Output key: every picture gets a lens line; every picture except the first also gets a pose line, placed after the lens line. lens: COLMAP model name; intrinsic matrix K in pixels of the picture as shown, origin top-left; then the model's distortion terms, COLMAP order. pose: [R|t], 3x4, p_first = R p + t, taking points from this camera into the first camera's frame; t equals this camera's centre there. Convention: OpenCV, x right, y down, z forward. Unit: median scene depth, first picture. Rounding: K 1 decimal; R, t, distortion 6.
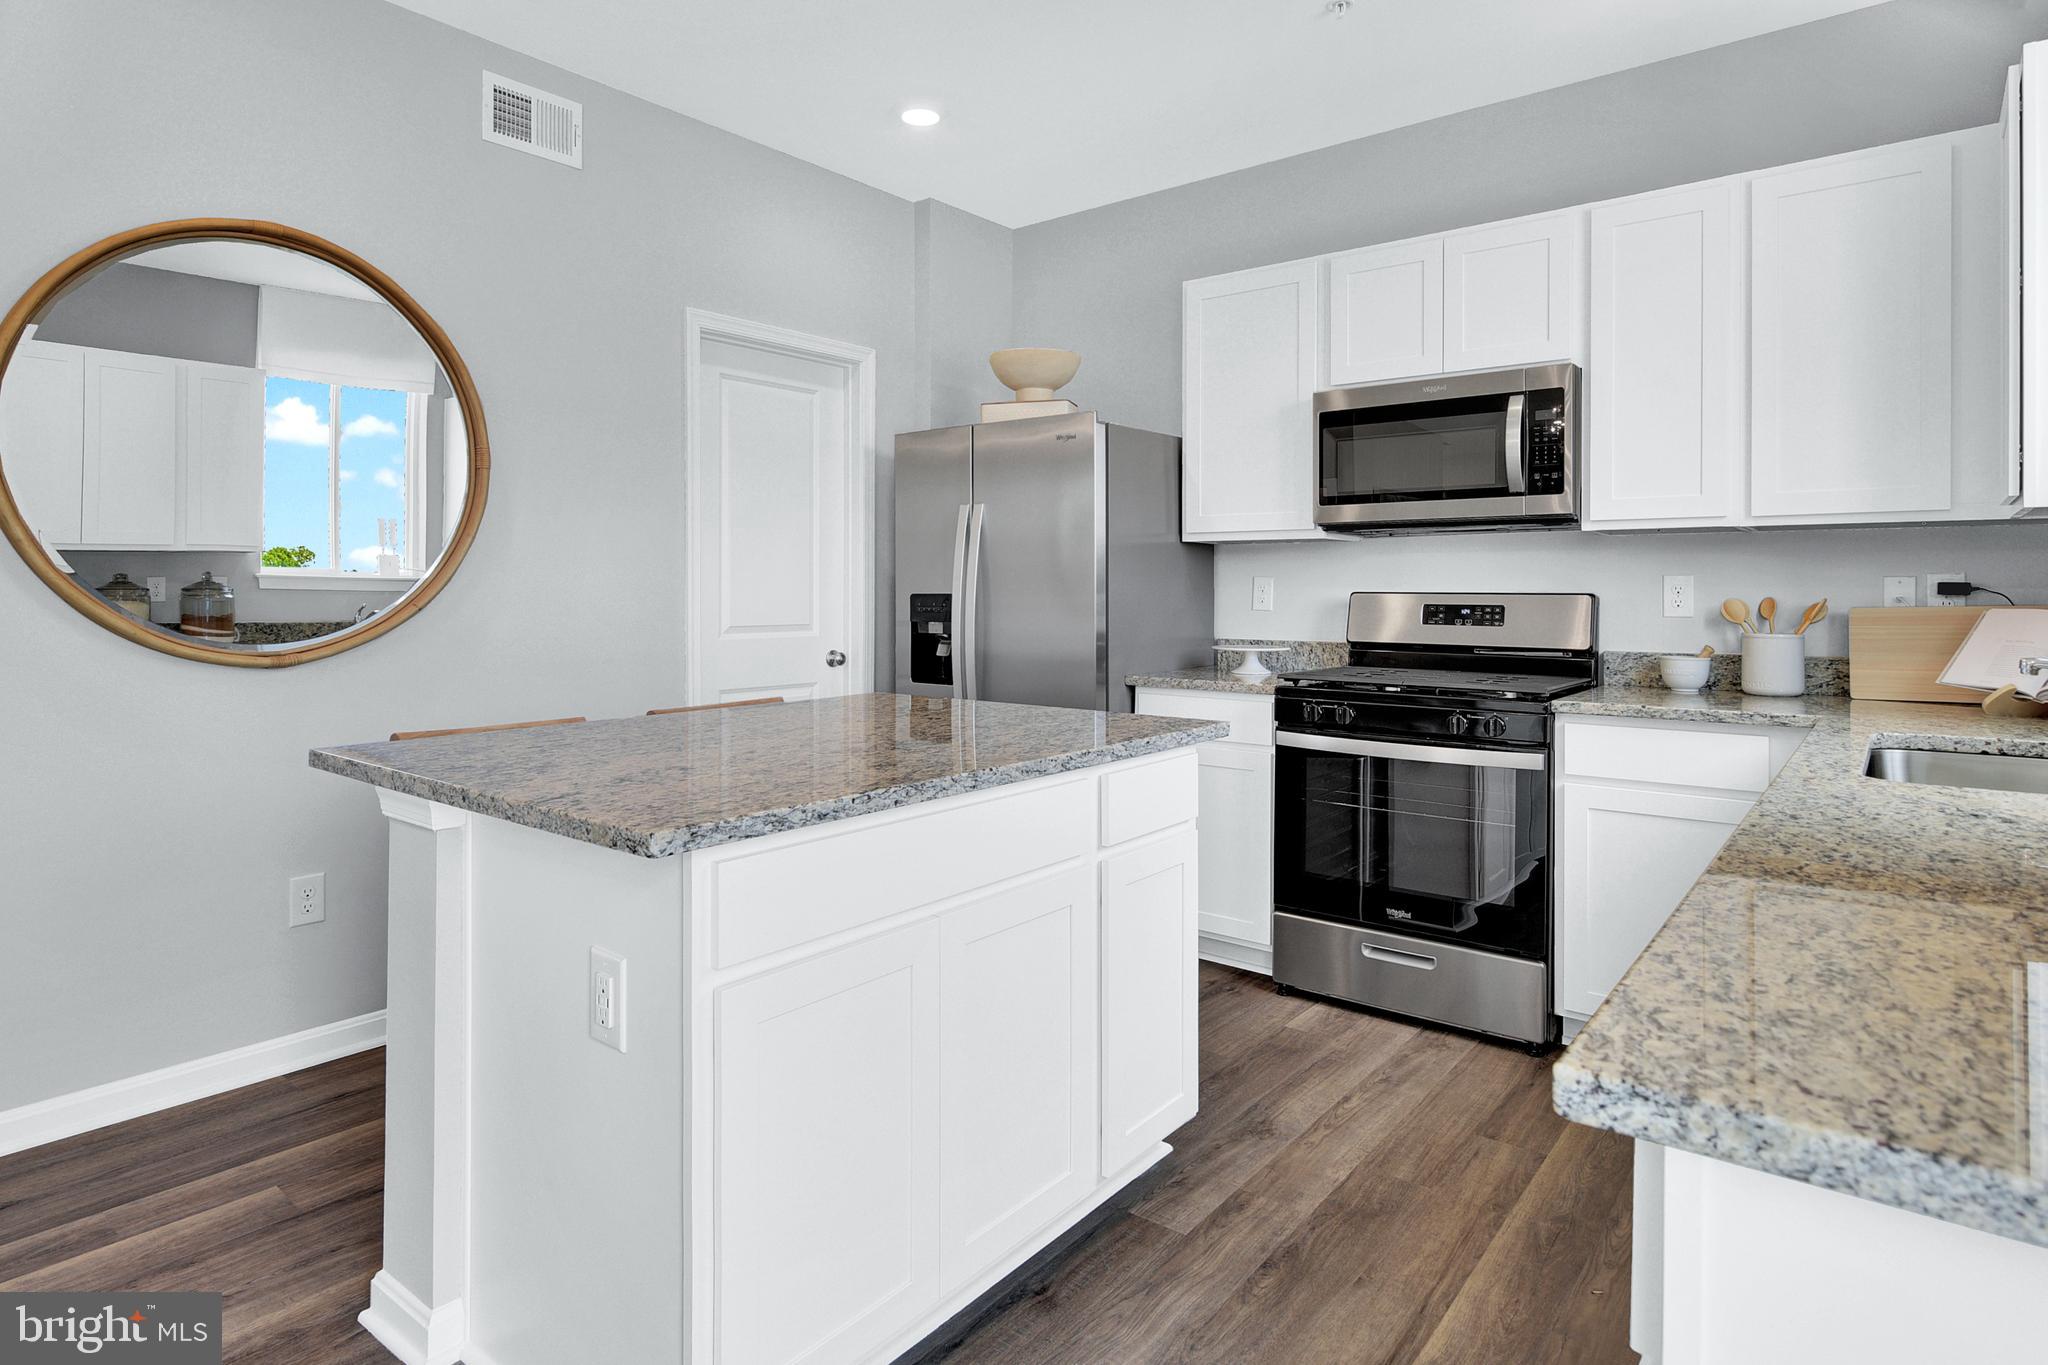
lens RADIAL K [[1111.9, 0, 1020.5], [0, 1111.9, 582.7], [0, 0, 1]] dist [-0.011900, -0.000252]
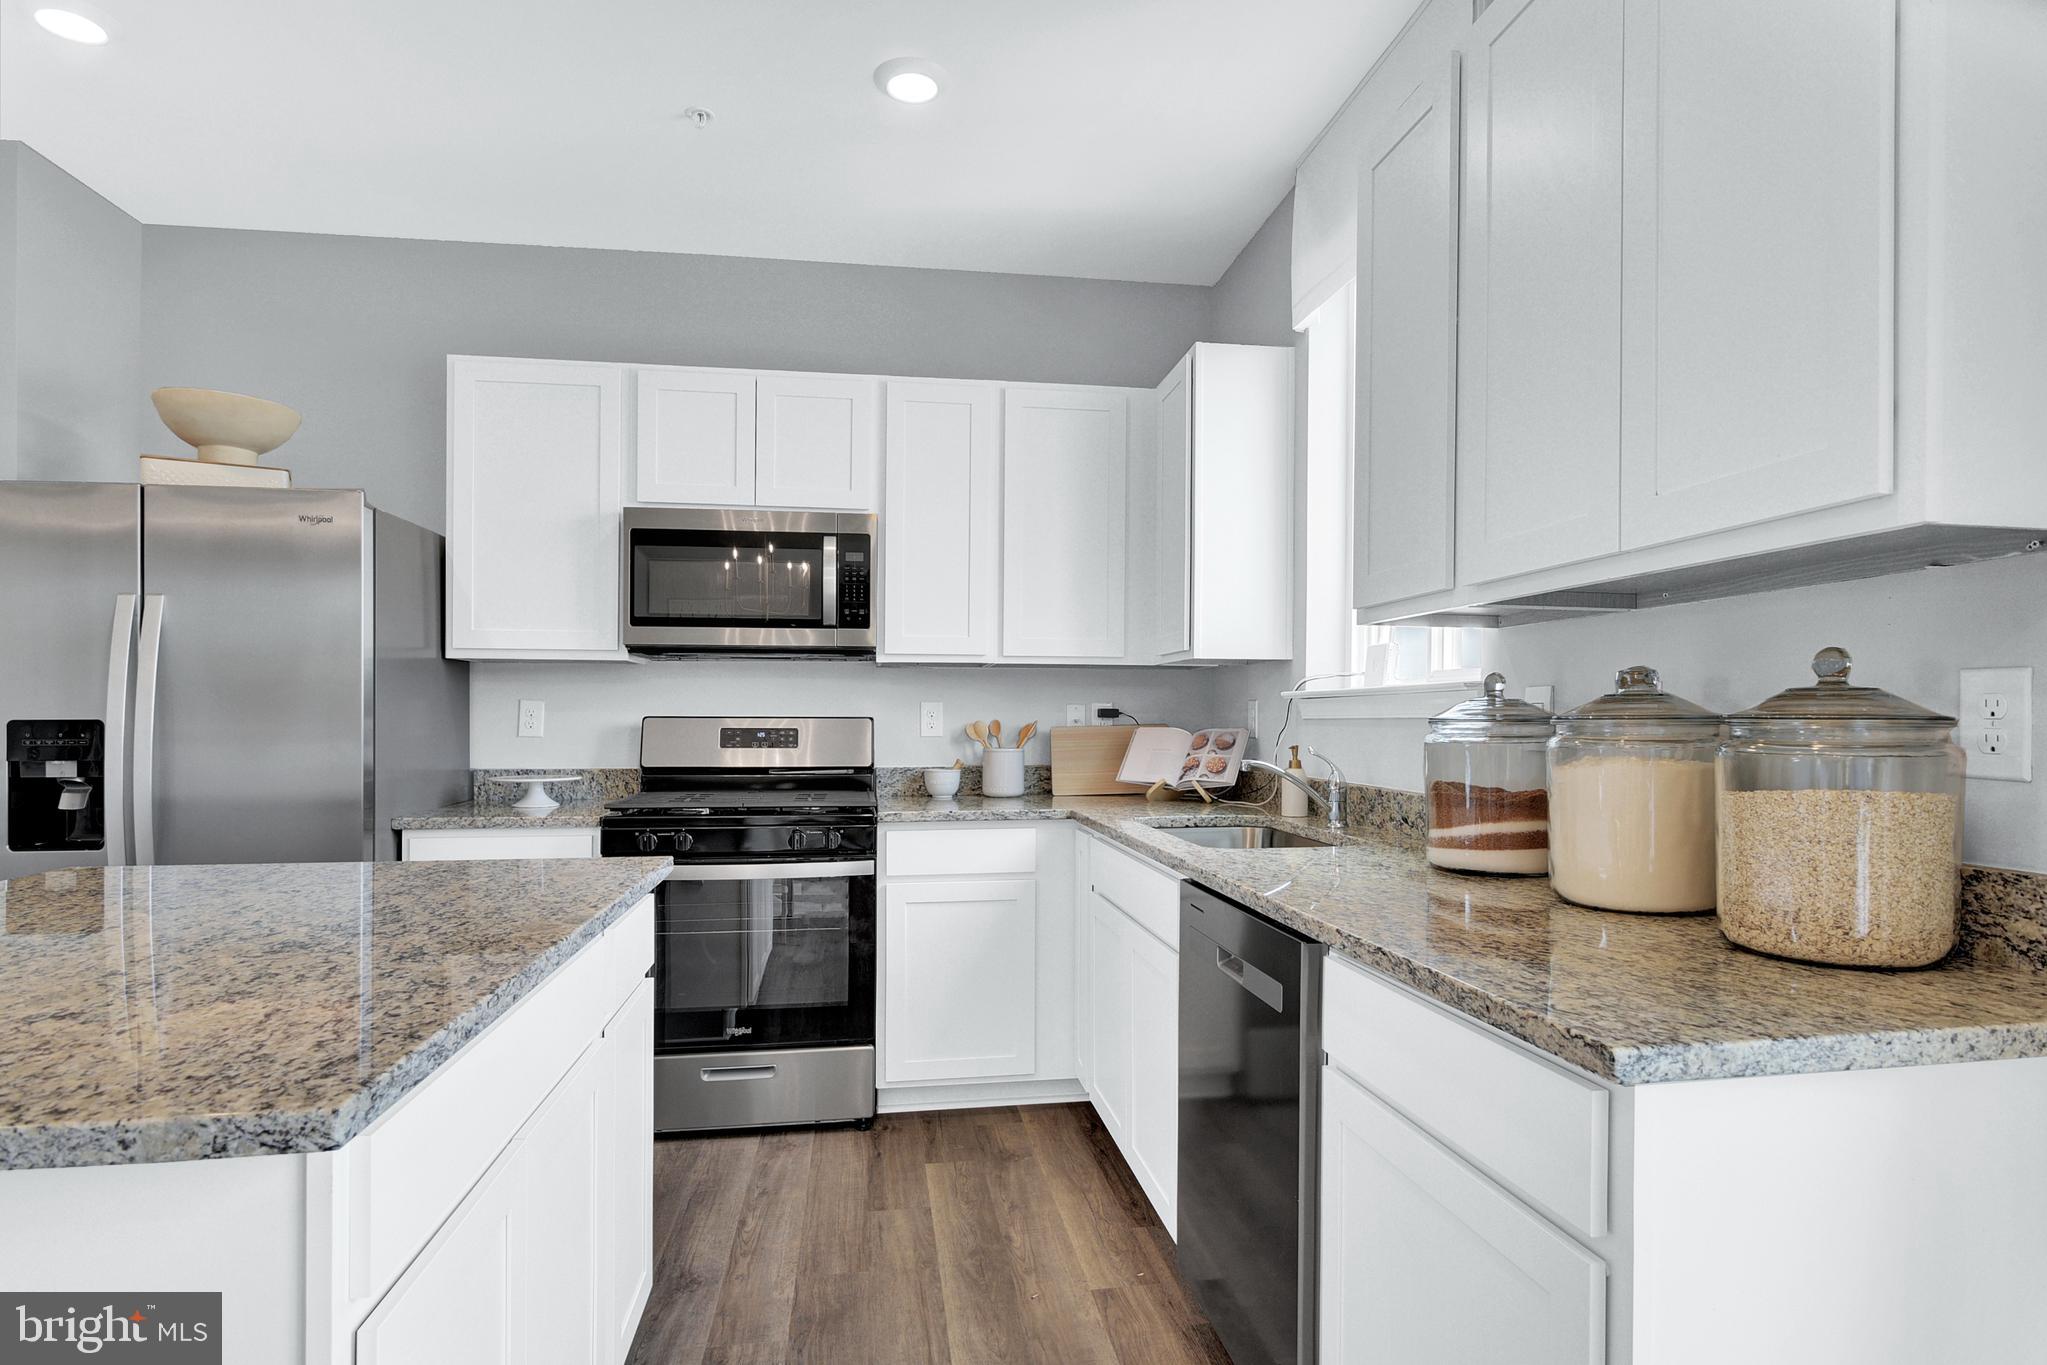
lens RADIAL K [[1087.2, 0, 1033.4], [0, 1087.2, 722.2], [0, 0, 1]] dist [-0.013360, 0.000514]
pose [[0.670700, -0.005938, 0.741705, -0.212570], [-0.004206, 0.999921, 0.011808, 0.001017], [-0.741716, -0.011039, 0.670623, 0.129323]]
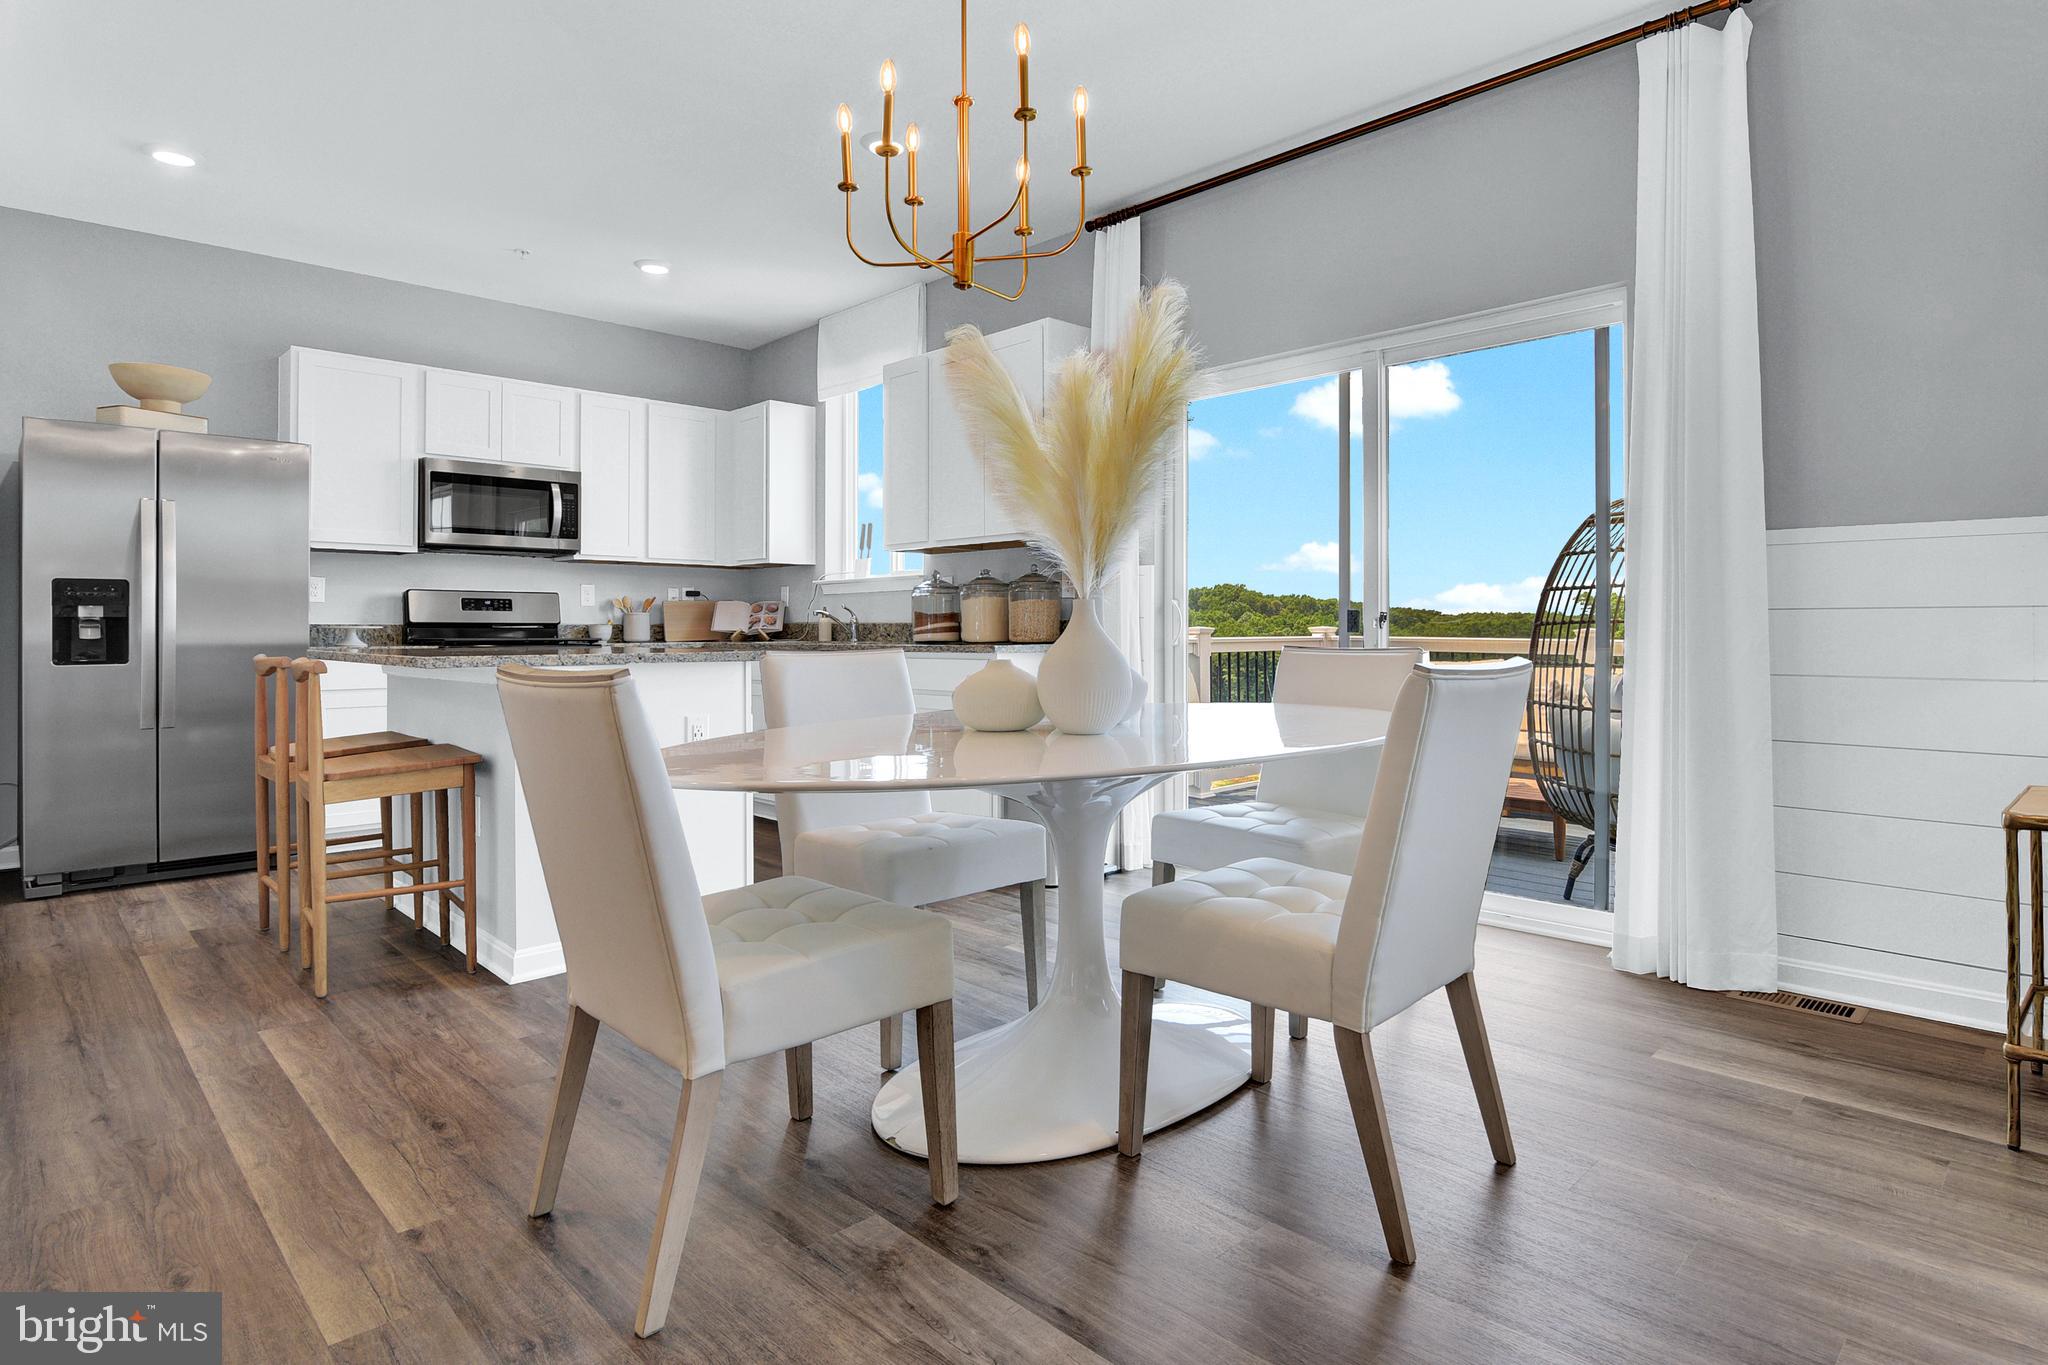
lens RADIAL K [[1115.4, 0, 1034.5], [0, 1115.4, 622.5], [0, 0, 1]] dist [-0.006826, -0.000246]
pose [[0.112321, 0.003292, 0.993666, -1.296503], [-0.004055, 0.999988, -0.002855, 0.063917], [-0.993664, -0.003709, 0.112333, -0.001768]]
